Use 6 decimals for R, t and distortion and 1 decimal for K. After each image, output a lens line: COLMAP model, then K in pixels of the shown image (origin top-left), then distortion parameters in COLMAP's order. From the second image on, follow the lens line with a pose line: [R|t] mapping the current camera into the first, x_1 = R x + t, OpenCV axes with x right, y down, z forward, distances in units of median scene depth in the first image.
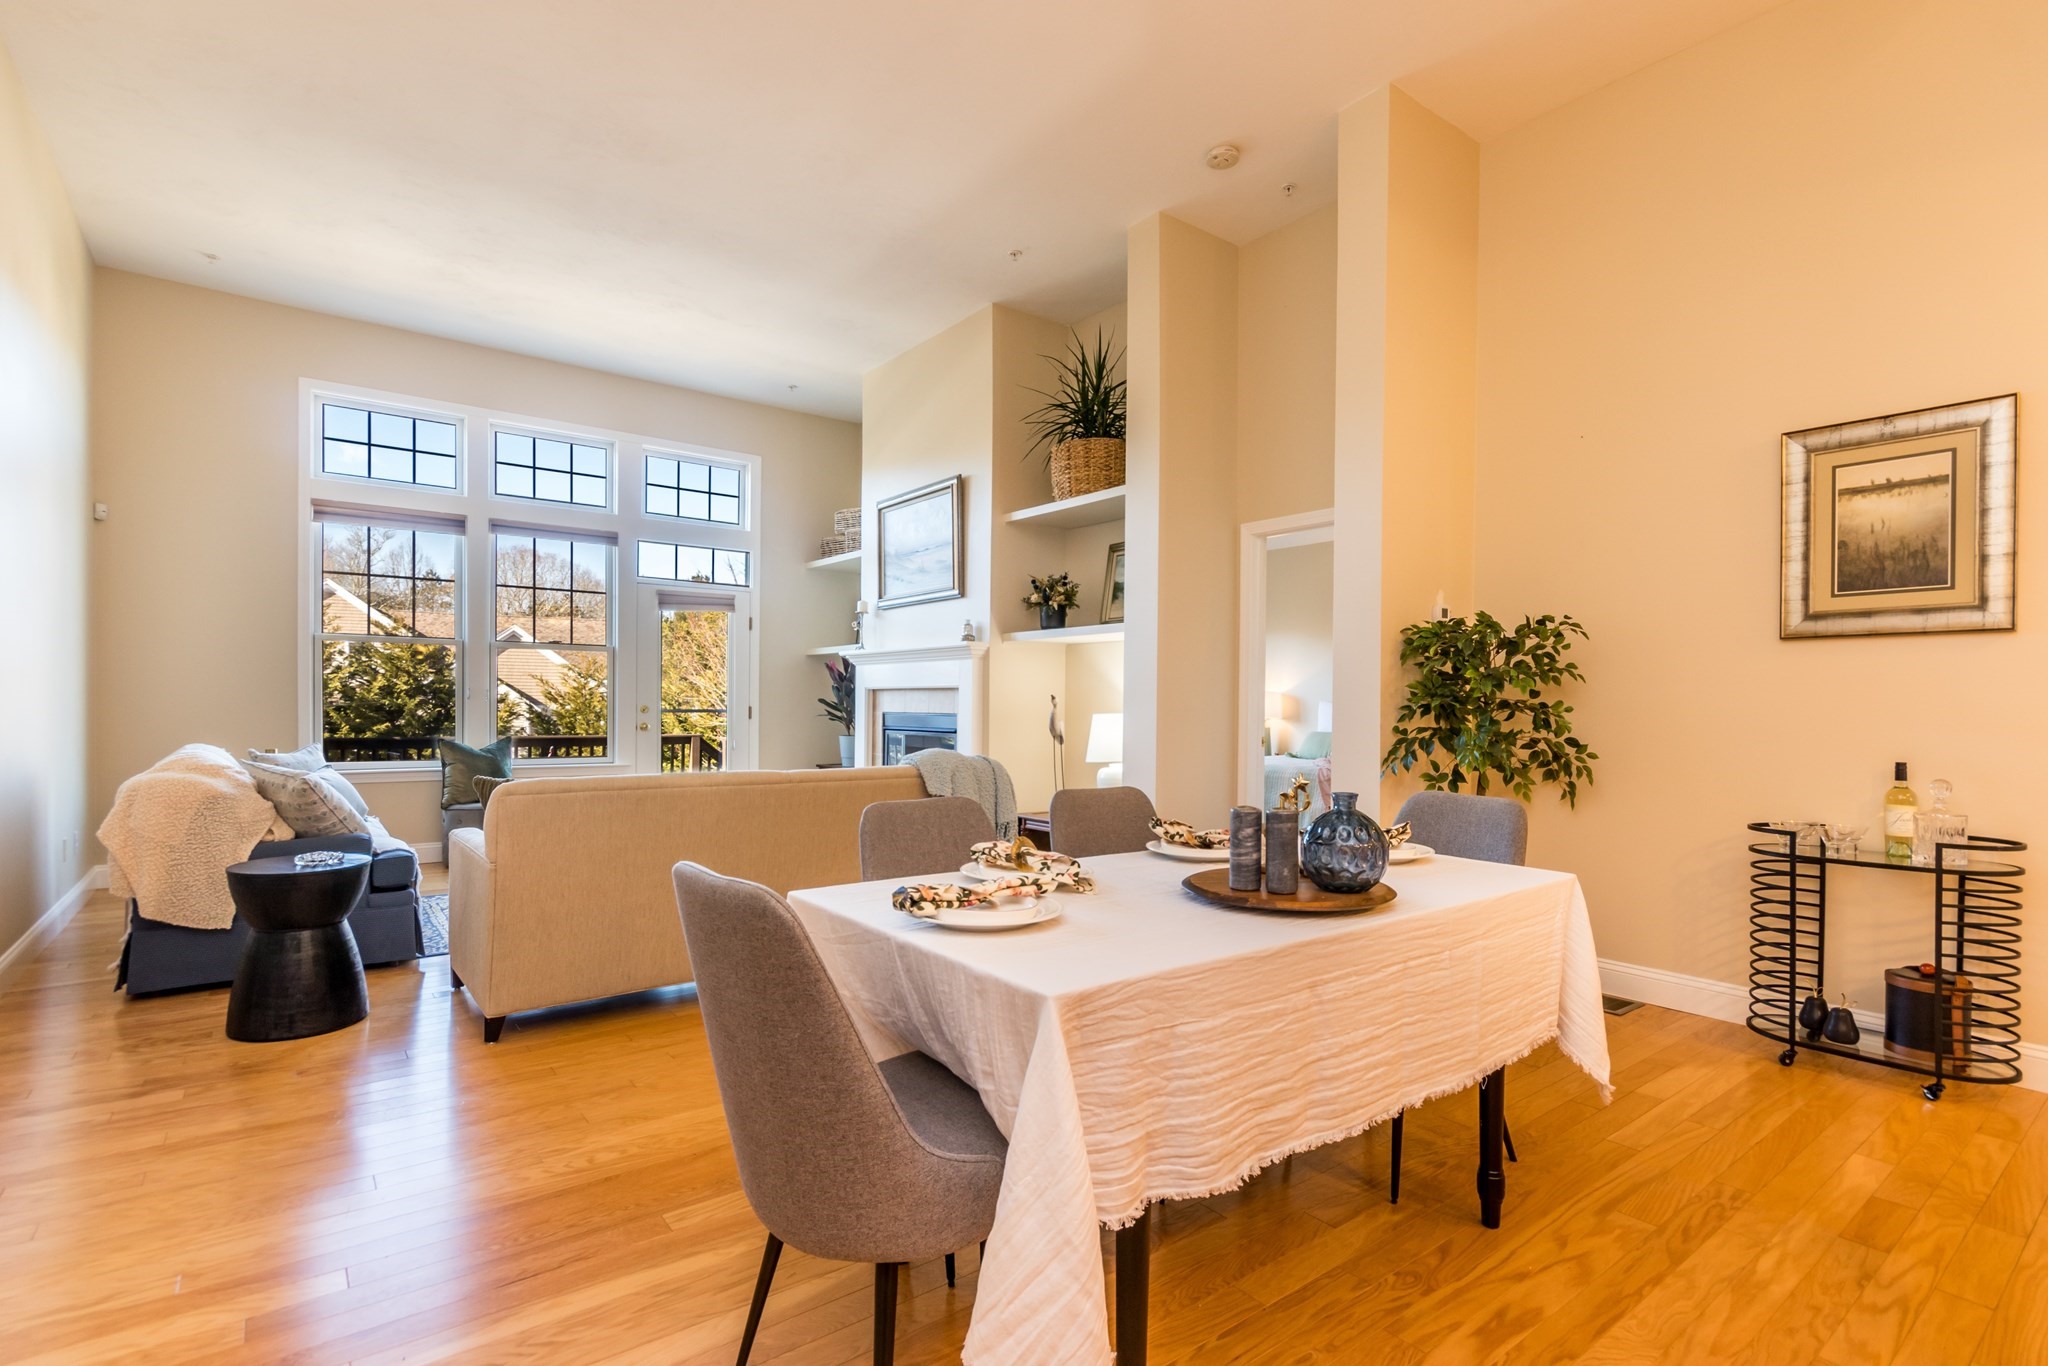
lens RADIAL K [[954.5, 0, 998.9], [0, 954.5, 709.1], [0, 0, 1]] dist [0.000078, 0.000678]
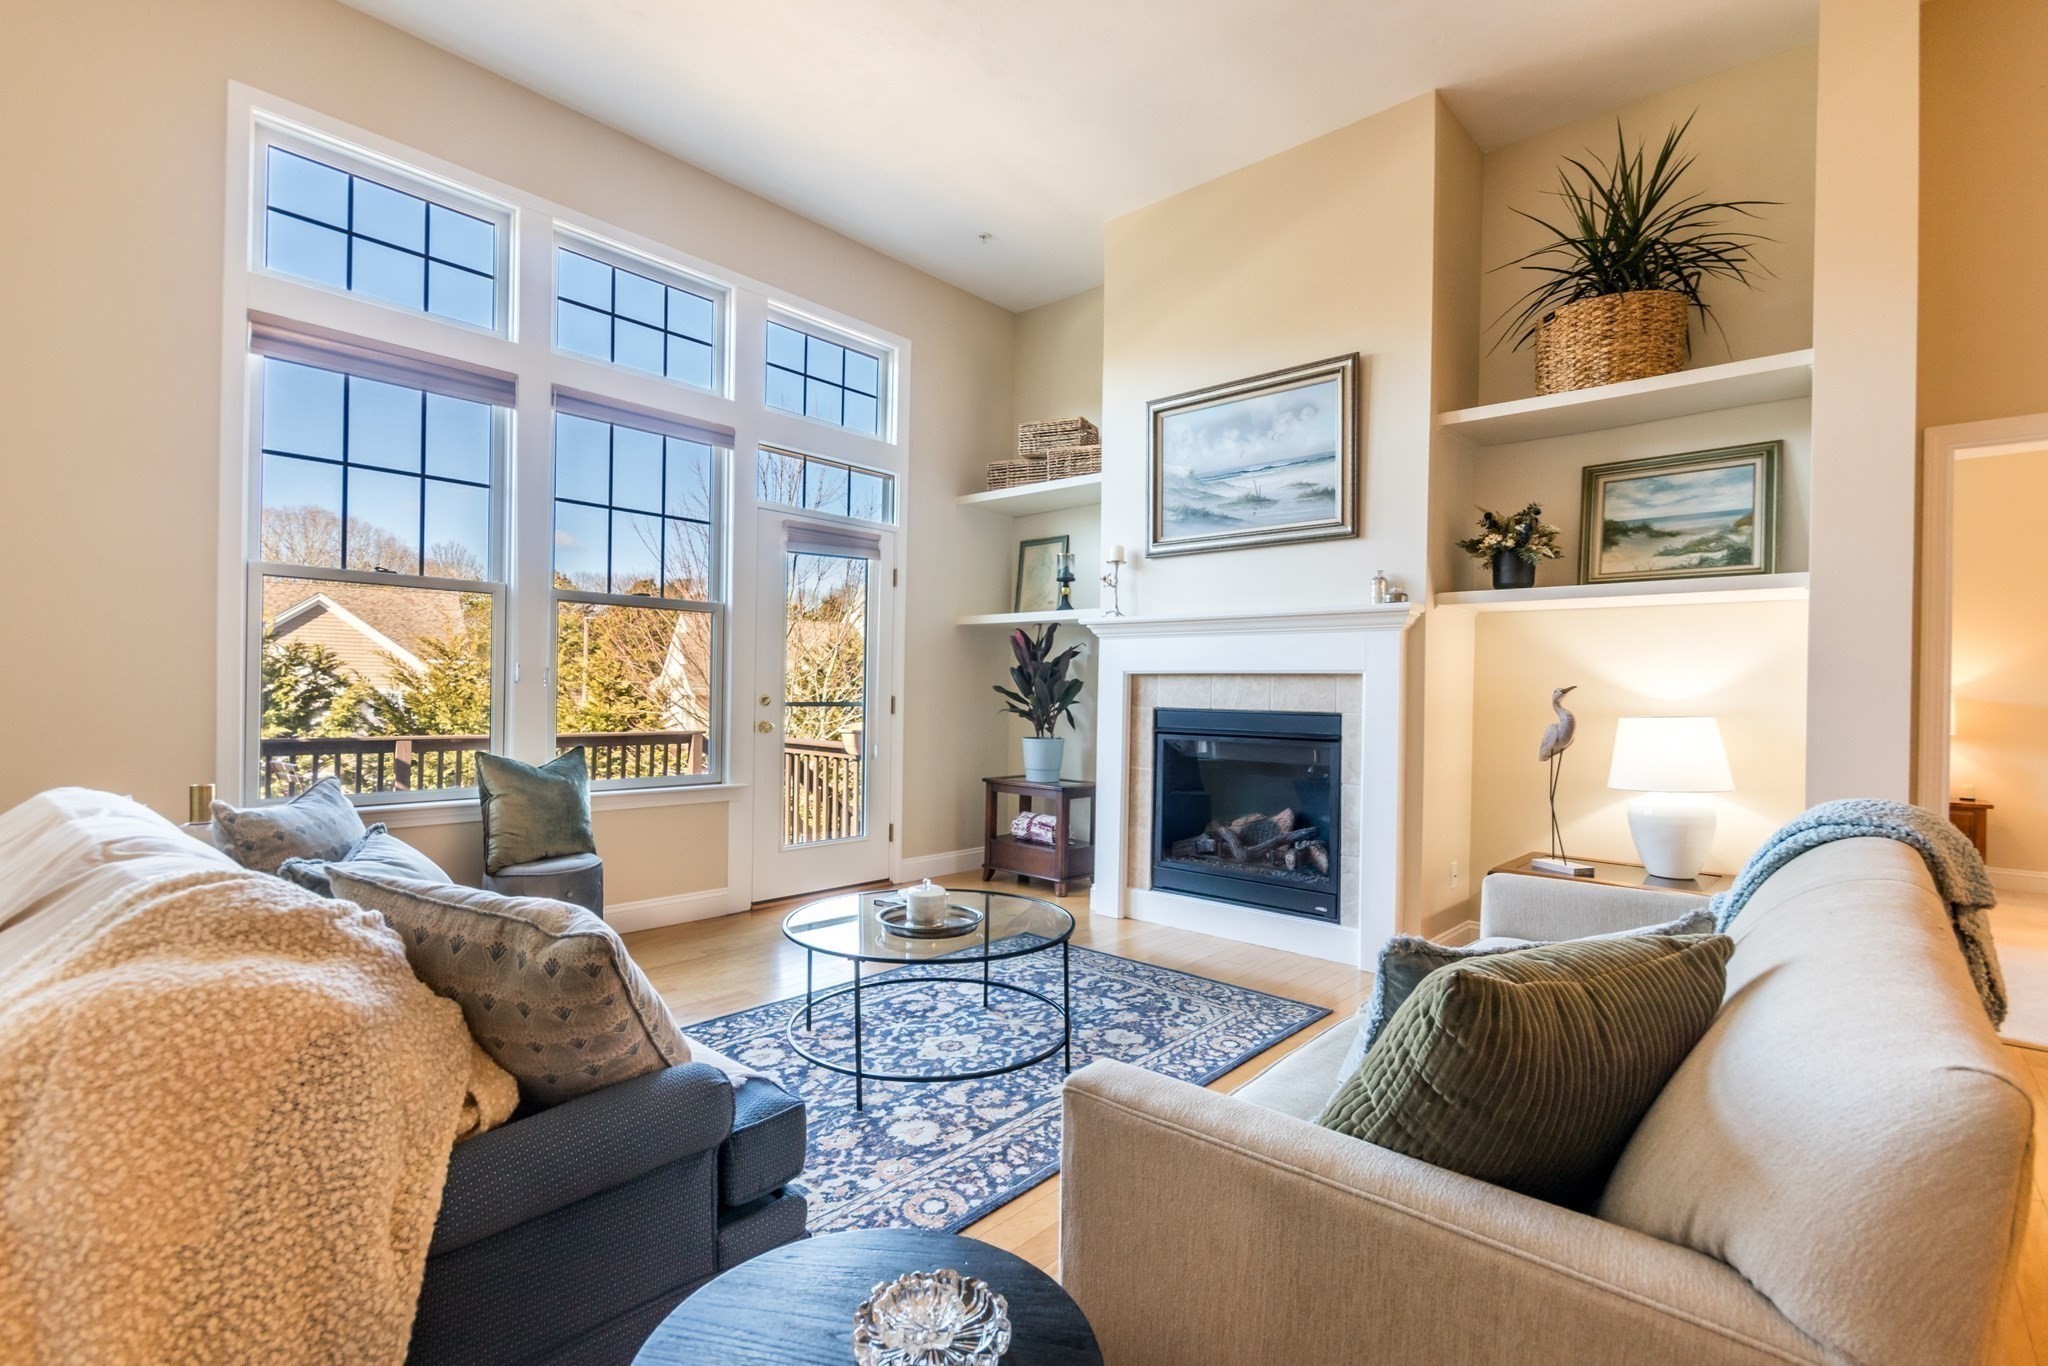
lens RADIAL K [[954.5, 0, 1025.8], [0, 954.5, 679.8], [0, 0, 1]] dist [0.000078, 0.000678]
pose [[0.982973, 0.011369, 0.183396, -0.384897], [-0.008413, 0.999822, -0.016888, -0.005245], [-0.183555, 0.015058, 0.982894, 0.391233]]
